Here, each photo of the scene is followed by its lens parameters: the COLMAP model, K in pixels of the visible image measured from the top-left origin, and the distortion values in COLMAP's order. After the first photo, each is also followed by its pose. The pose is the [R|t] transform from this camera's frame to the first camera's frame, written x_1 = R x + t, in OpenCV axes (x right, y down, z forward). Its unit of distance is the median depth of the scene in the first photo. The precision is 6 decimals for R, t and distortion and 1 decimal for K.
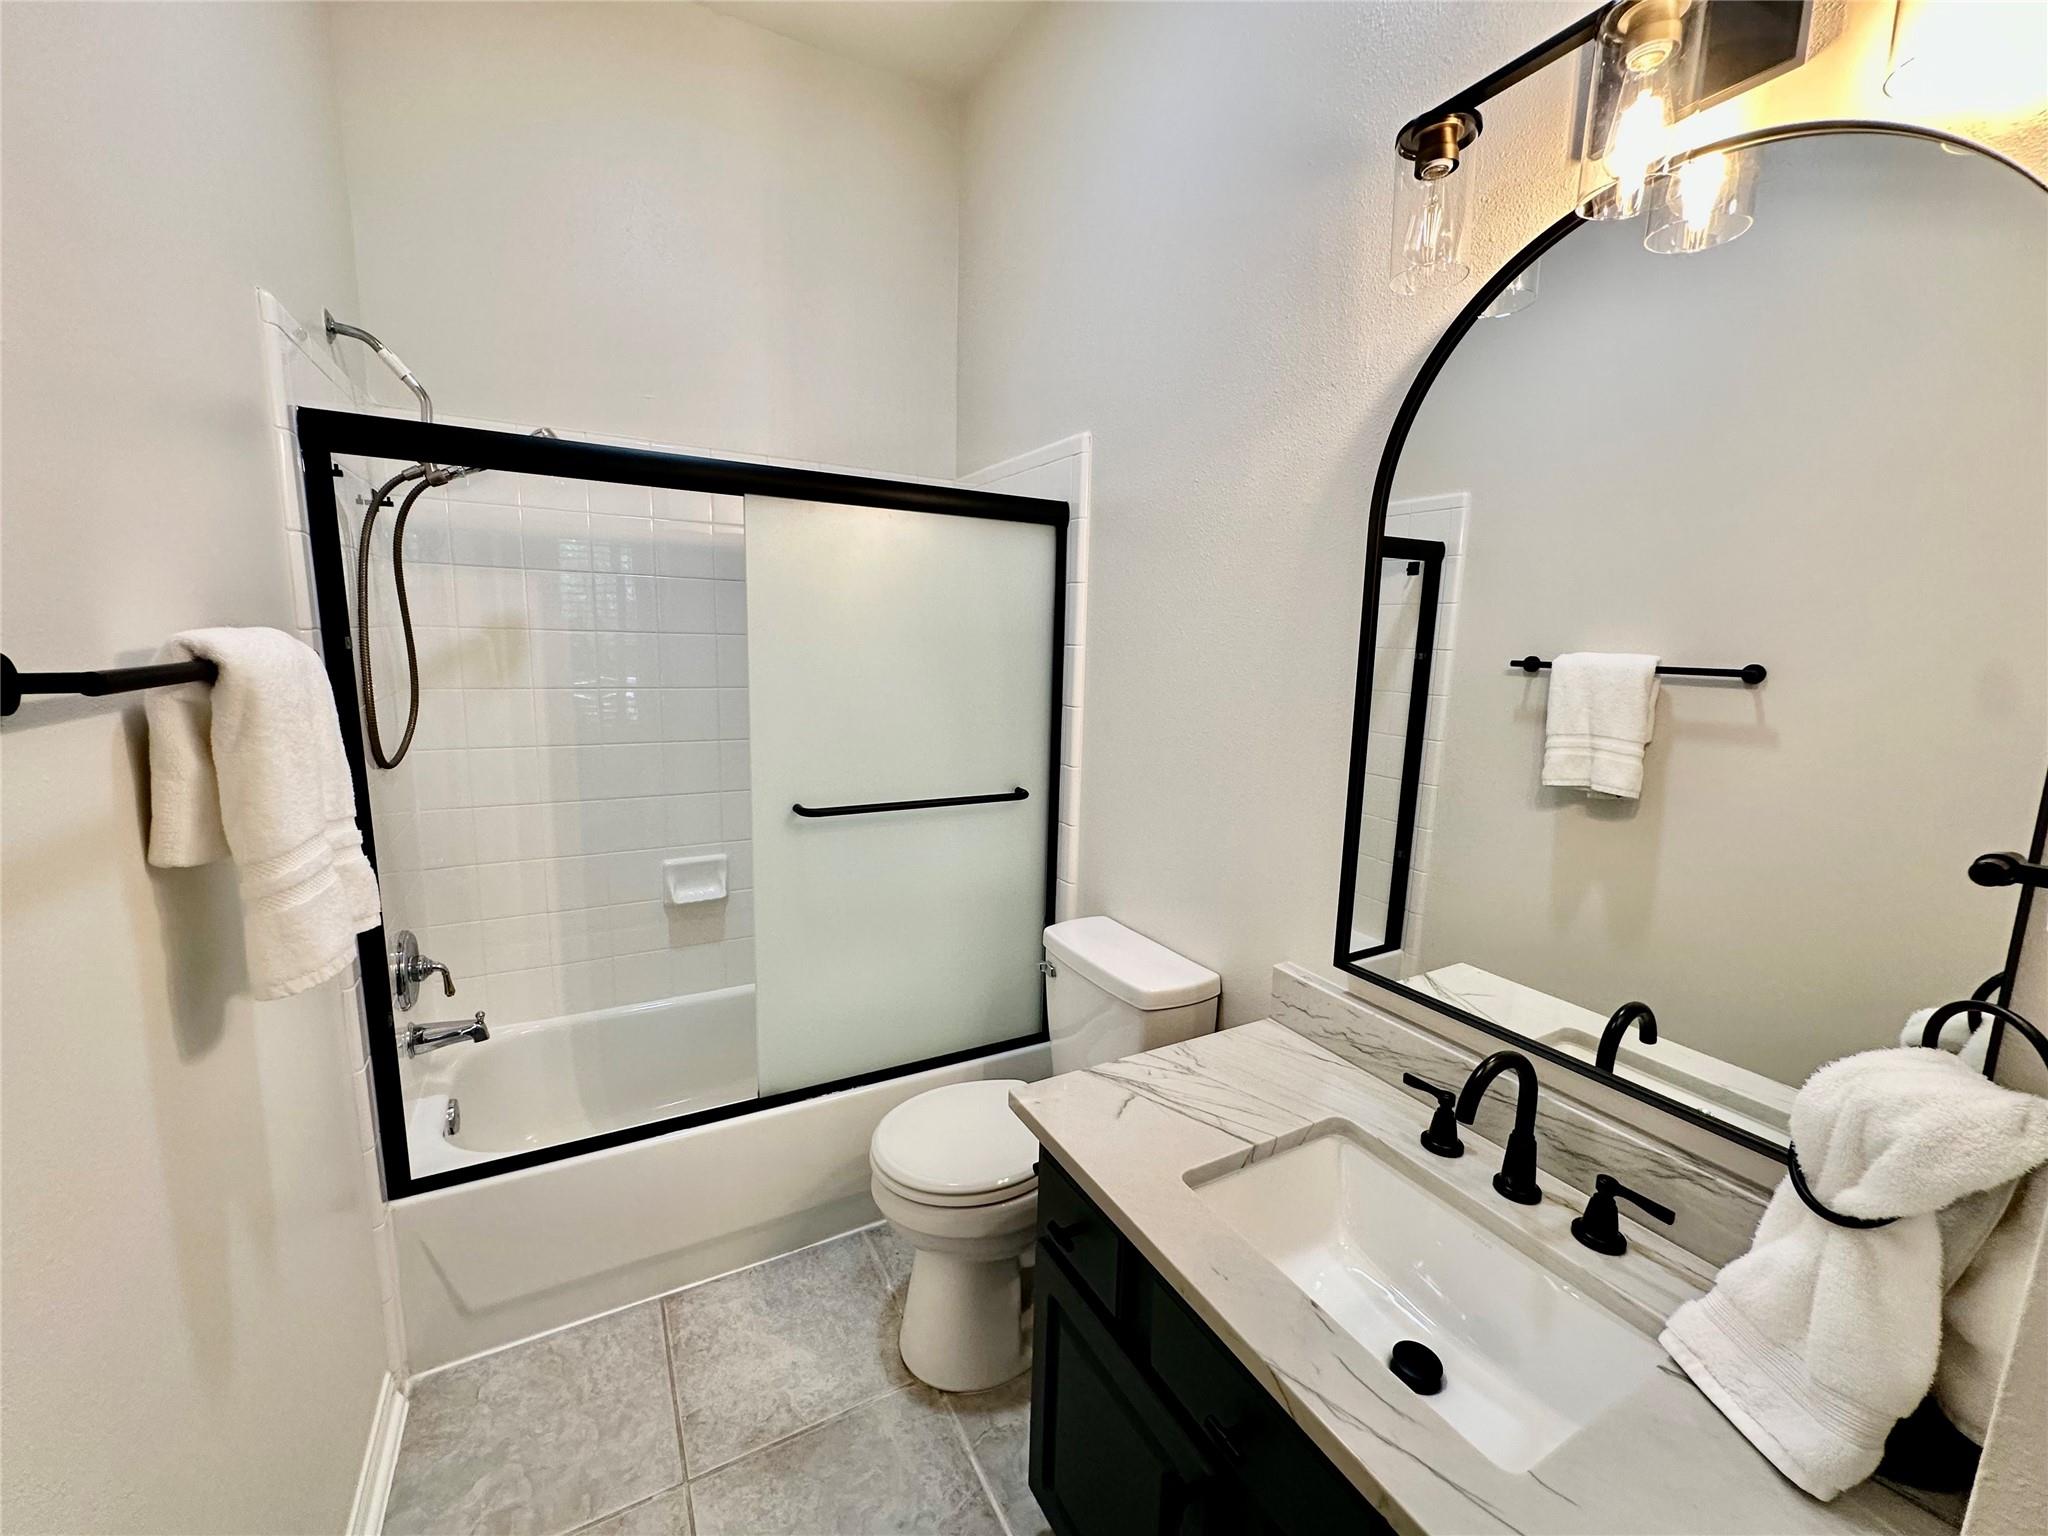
lens RADIAL K [[816.8, 0, 1024.9], [0, 816.8, 768.7], [0, 0, 1]] dist [-0.003671, 0.000818]
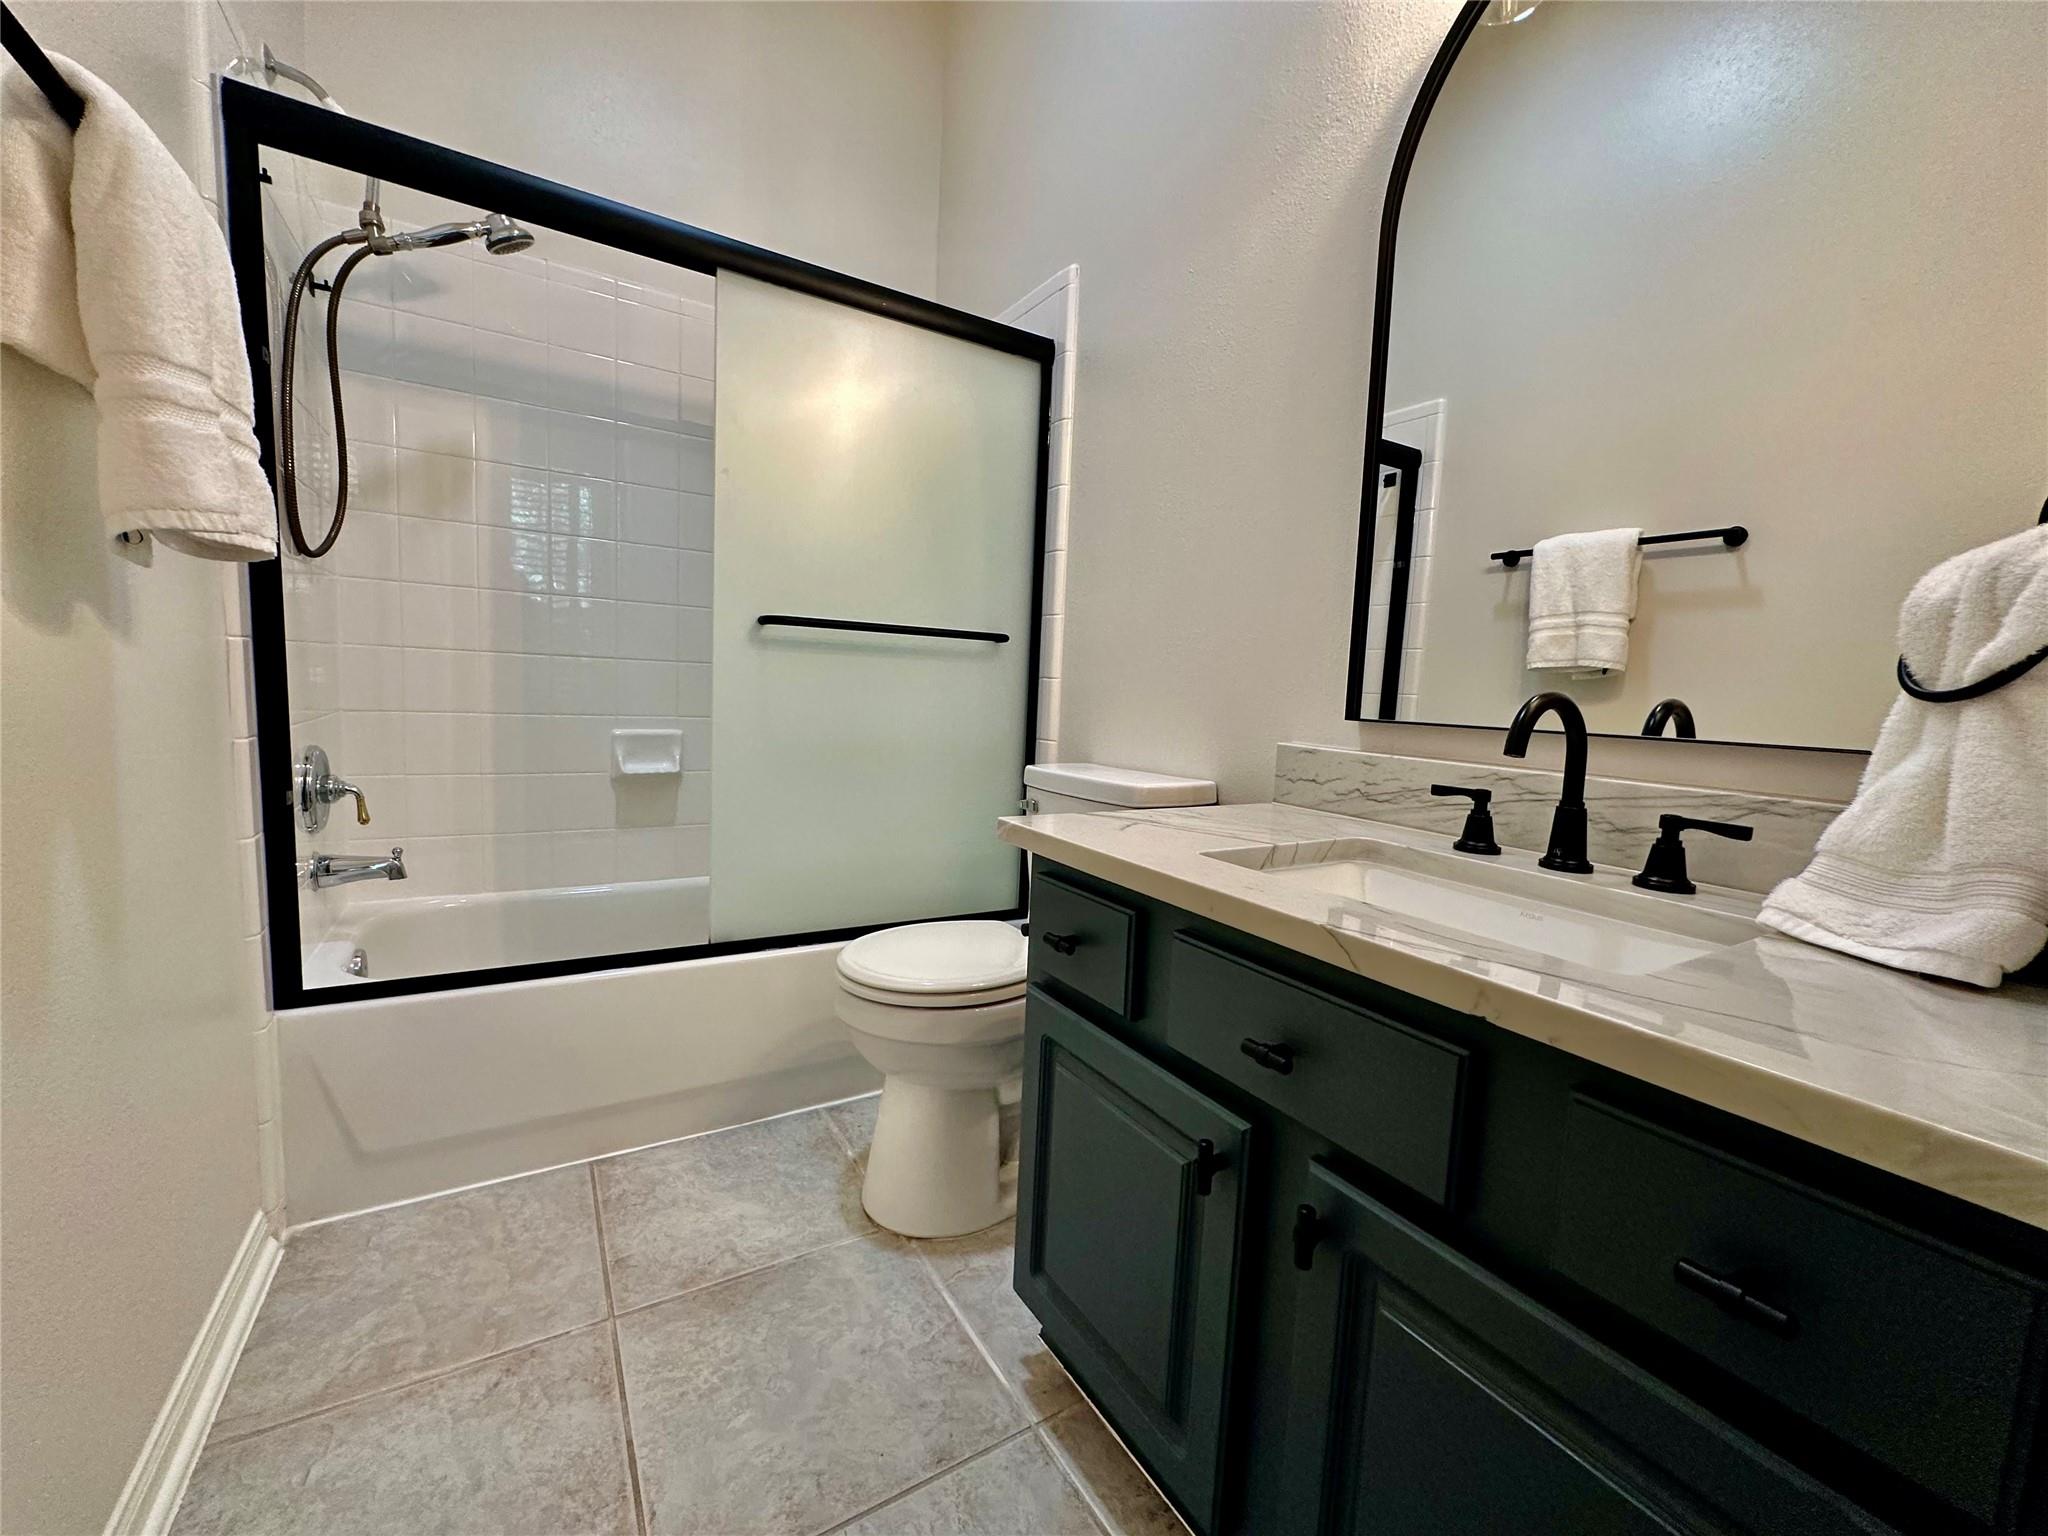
lens RADIAL K [[816.8, 0, 1023.6], [0, 816.8, 772.5], [0, 0, 1]] dist [-0.003671, 0.000818]
pose [[0.998763, 0.014147, 0.047670, -0.024732], [-0.011453, 0.998347, -0.056321, 0.276591], [-0.048388, 0.055705, 0.997274, 0.070879]]
